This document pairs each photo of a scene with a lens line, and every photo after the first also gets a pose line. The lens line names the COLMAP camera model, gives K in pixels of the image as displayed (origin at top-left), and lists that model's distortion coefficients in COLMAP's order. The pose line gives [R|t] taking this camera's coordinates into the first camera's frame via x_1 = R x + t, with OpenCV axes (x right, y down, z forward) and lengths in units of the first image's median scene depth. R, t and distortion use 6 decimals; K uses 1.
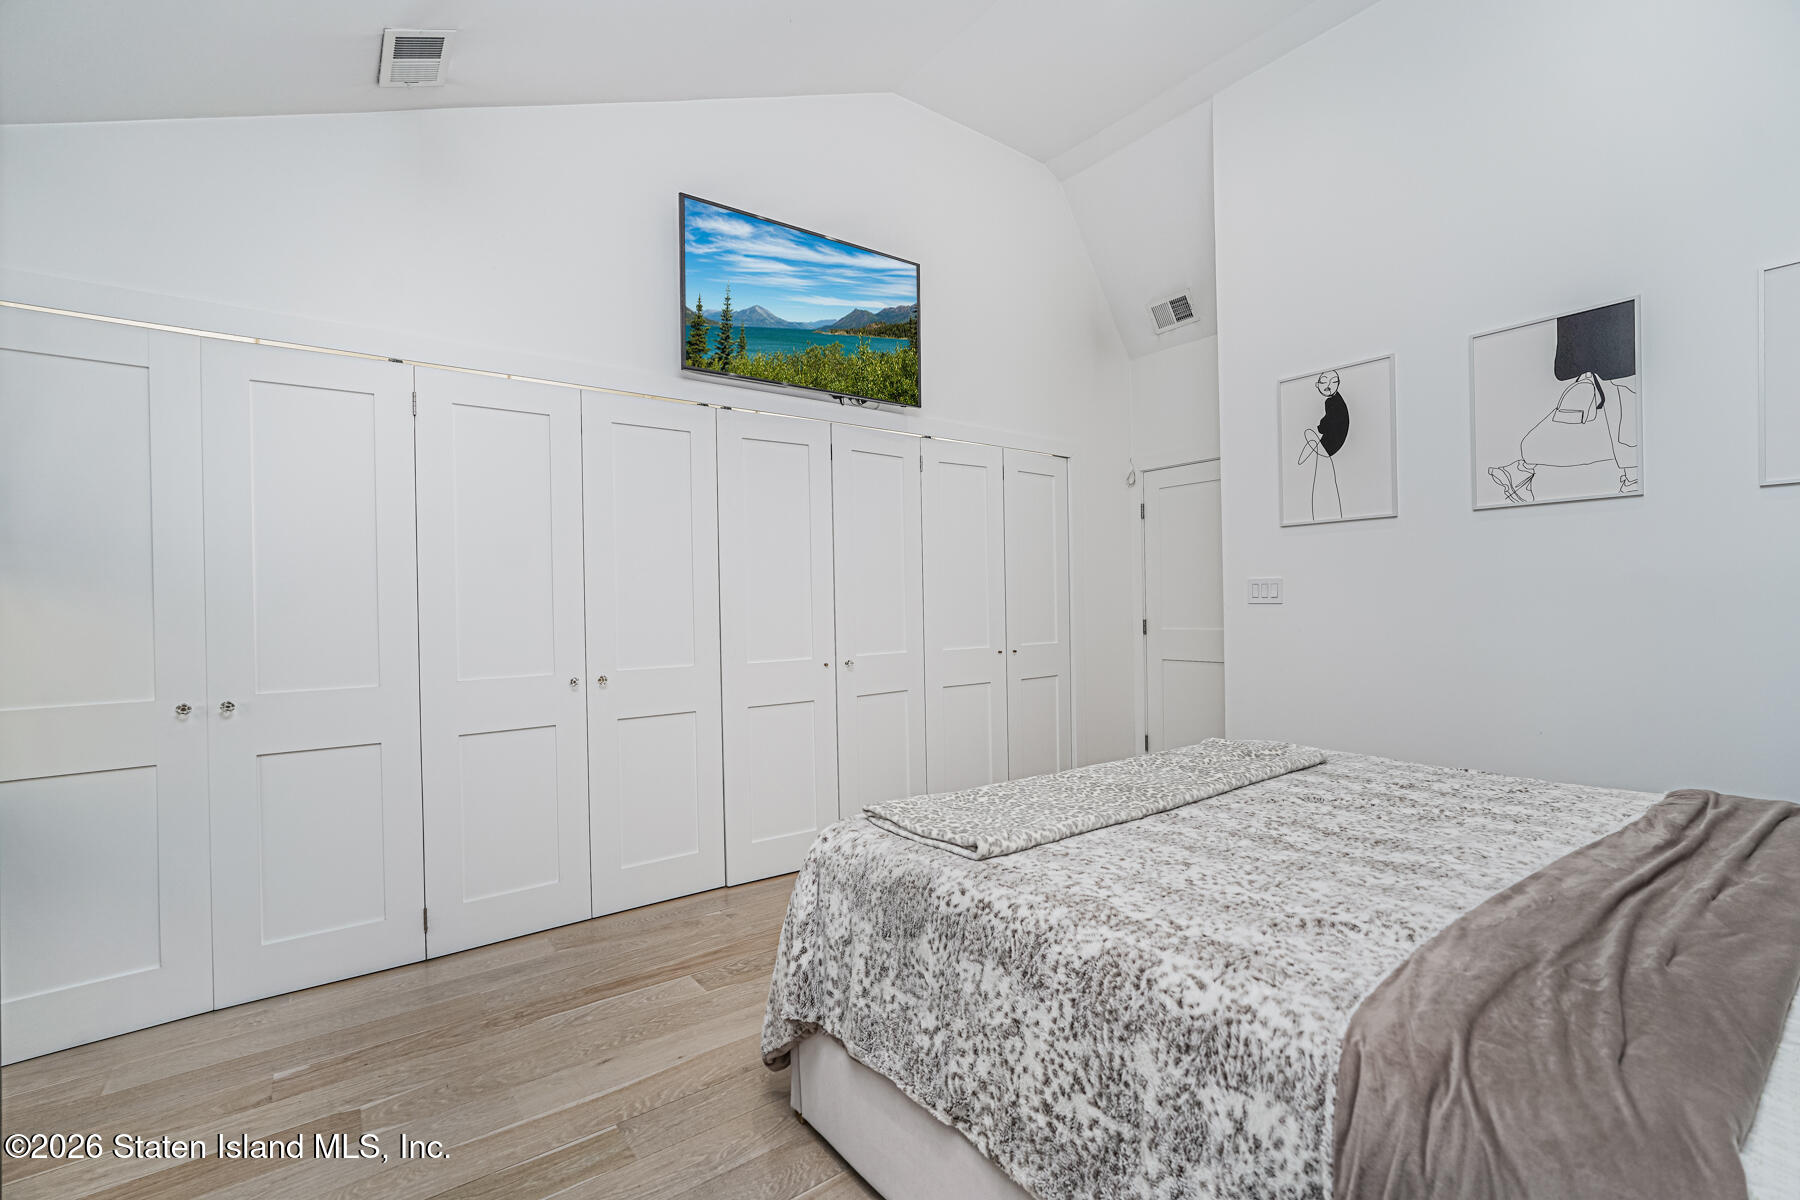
lens RADIAL K [[794.4, 0, 896.1], [0, 794.4, 601.1], [0, 0, 1]] dist [0.000521, 0.000157]
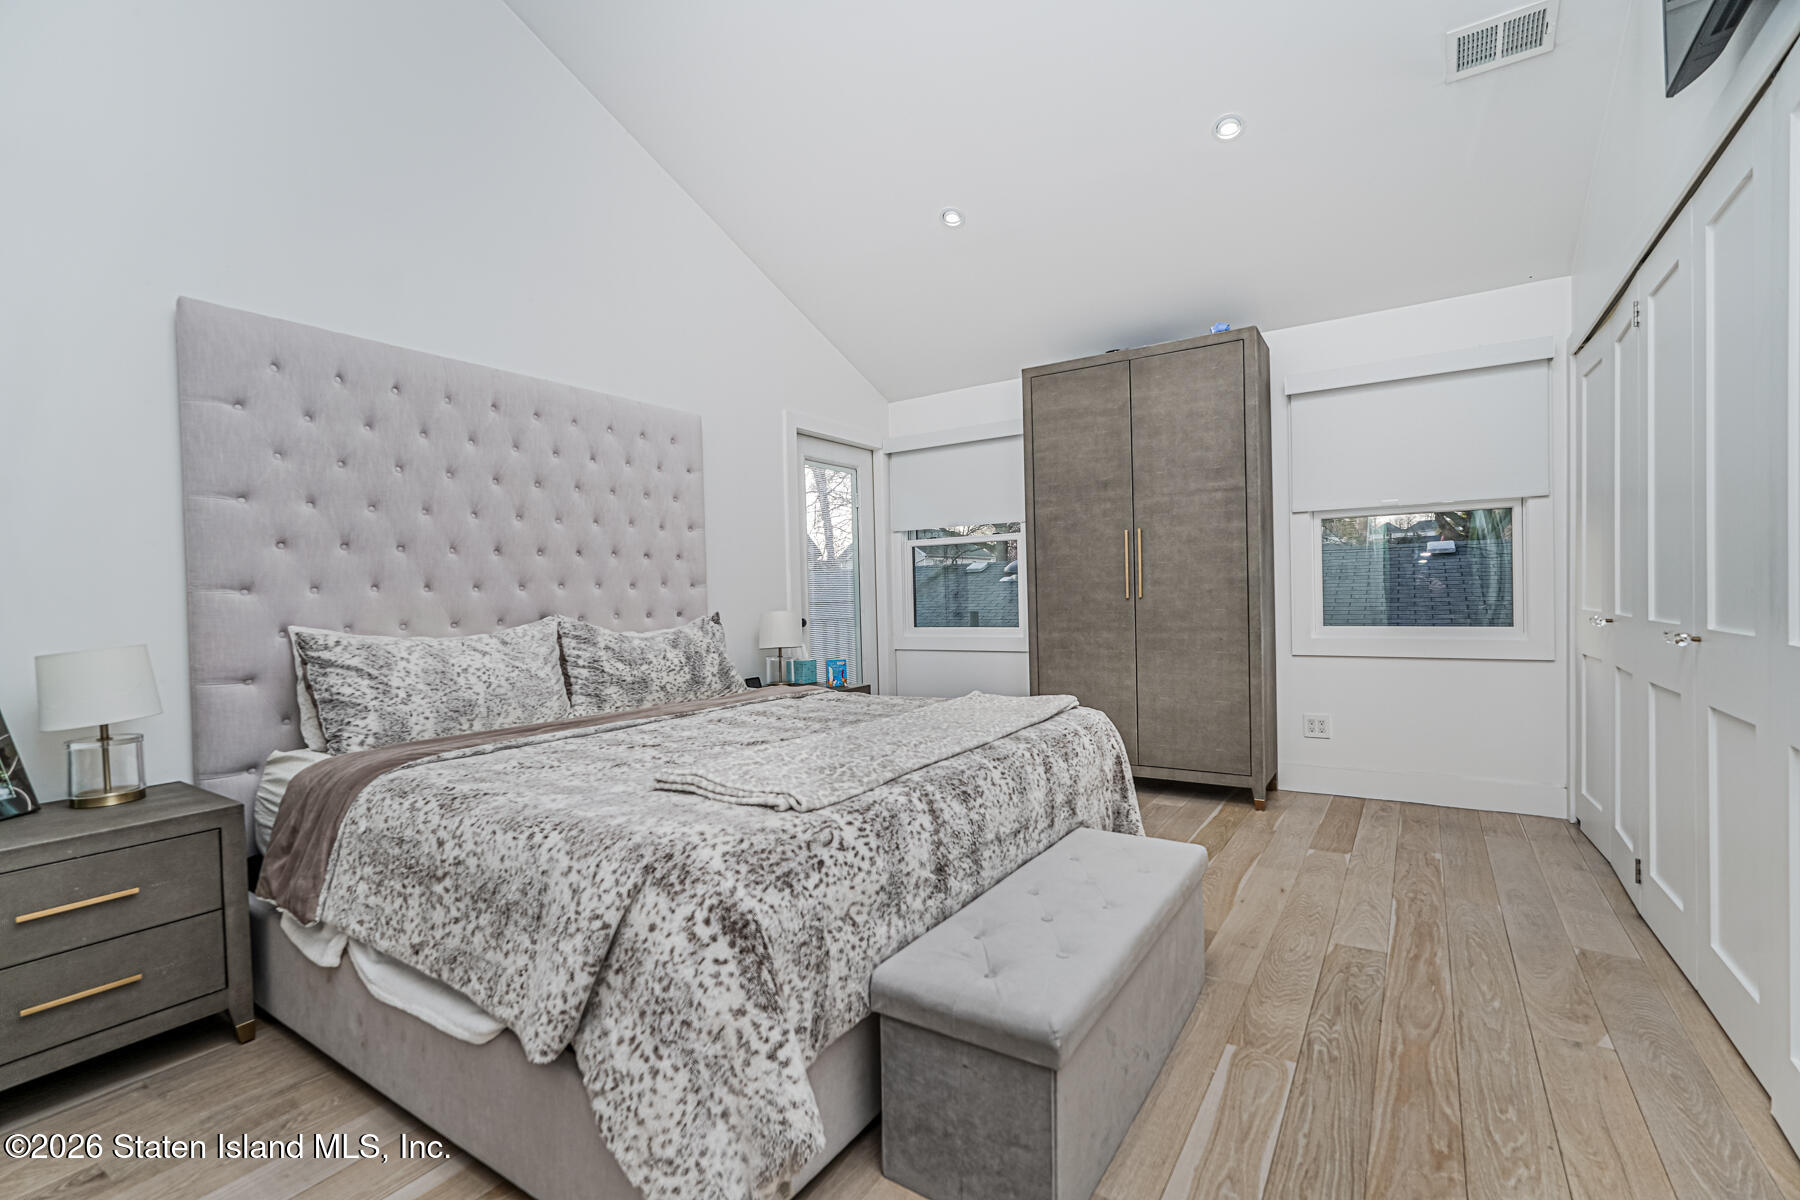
lens RADIAL K [[794.4, 0, 902.7], [0, 794.4, 604.1], [0, 0, 1]] dist [0.000521, 0.000157]
pose [[-0.938760, 0.044696, -0.341661, 0.493513], [0.042244, 0.999000, 0.014618, 0.035043], [0.341973, -0.000710, -0.939710, 1.491110]]
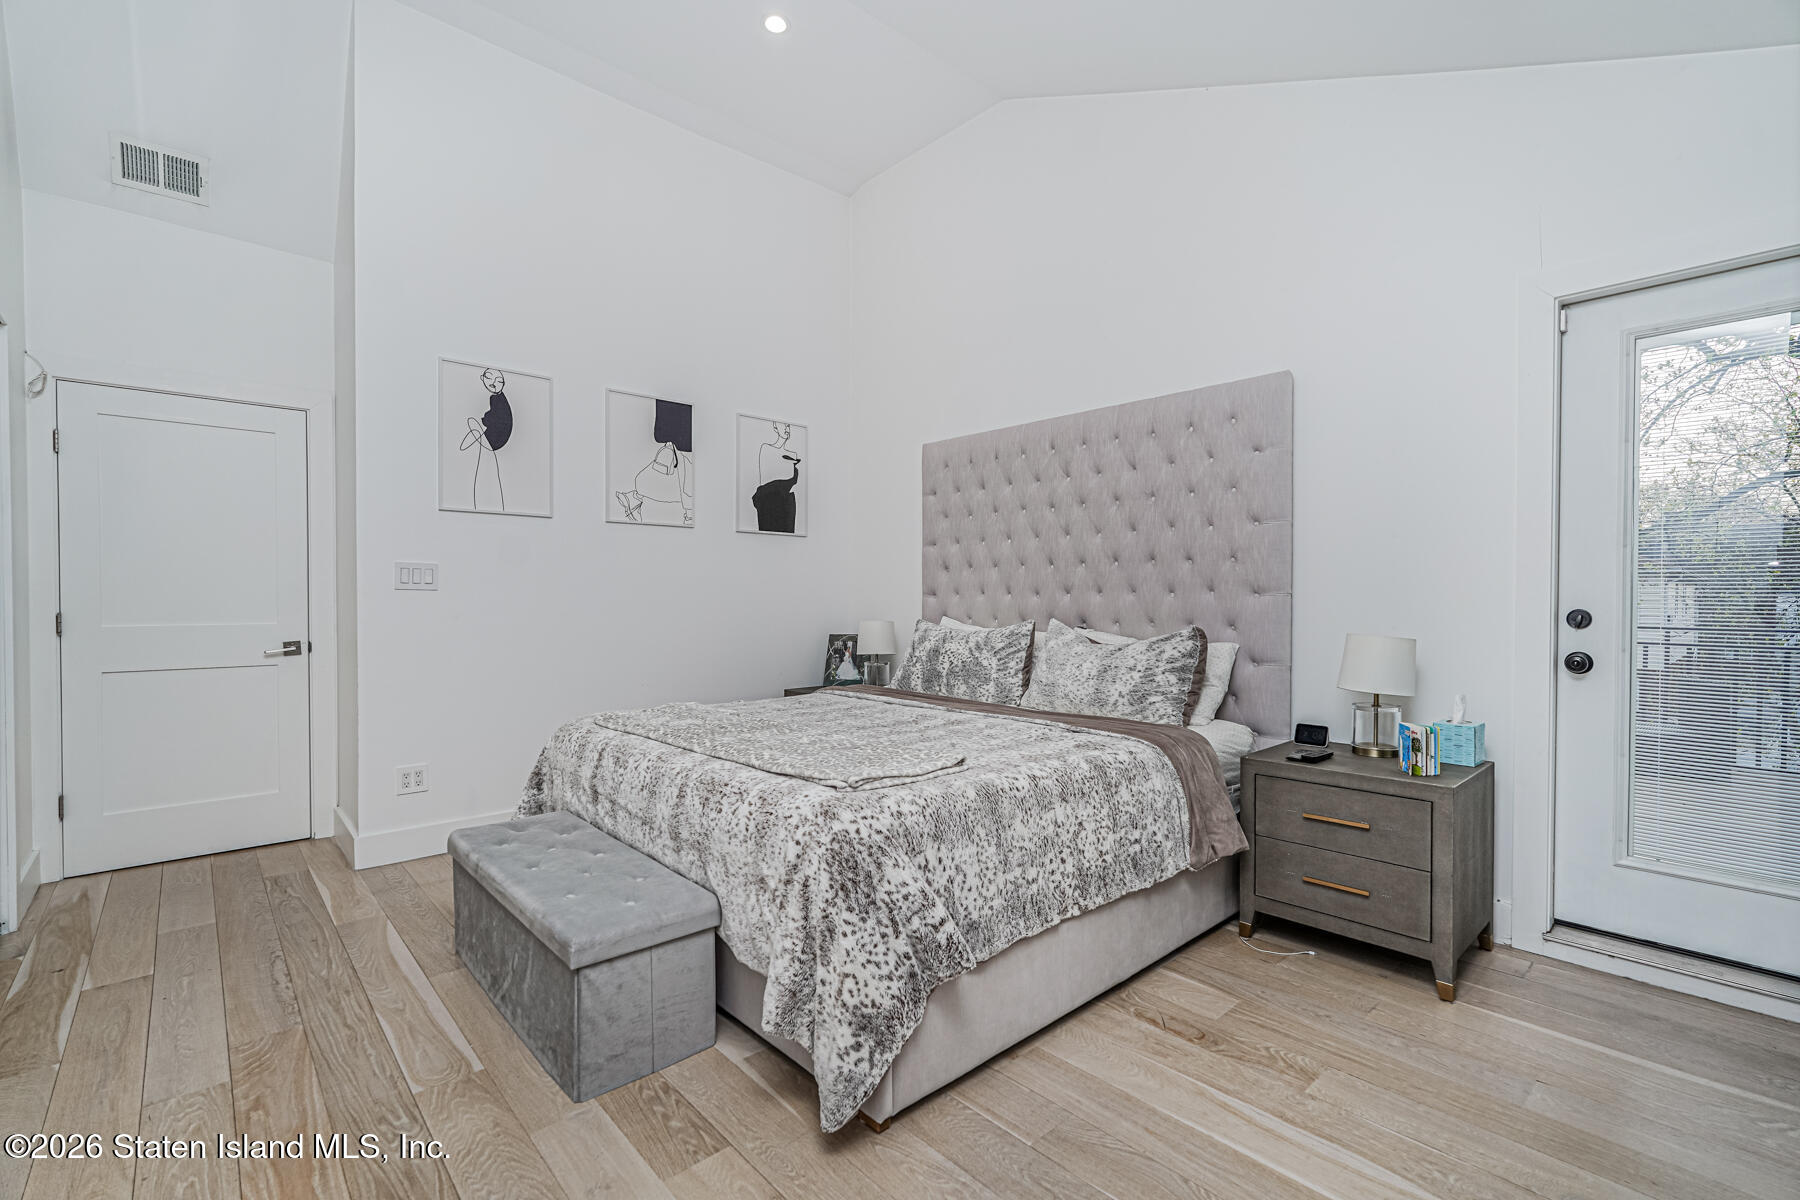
lens RADIAL K [[794.4, 0, 897.6], [0, 794.4, 607.8], [0, 0, 1]] dist [0.000521, 0.000157]
pose [[-0.089029, 0.007408, 0.996001, -0.662934], [-0.004079, 0.999961, -0.007802, 0.038242], [-0.996021, -0.004757, -0.088995, 0.681294]]
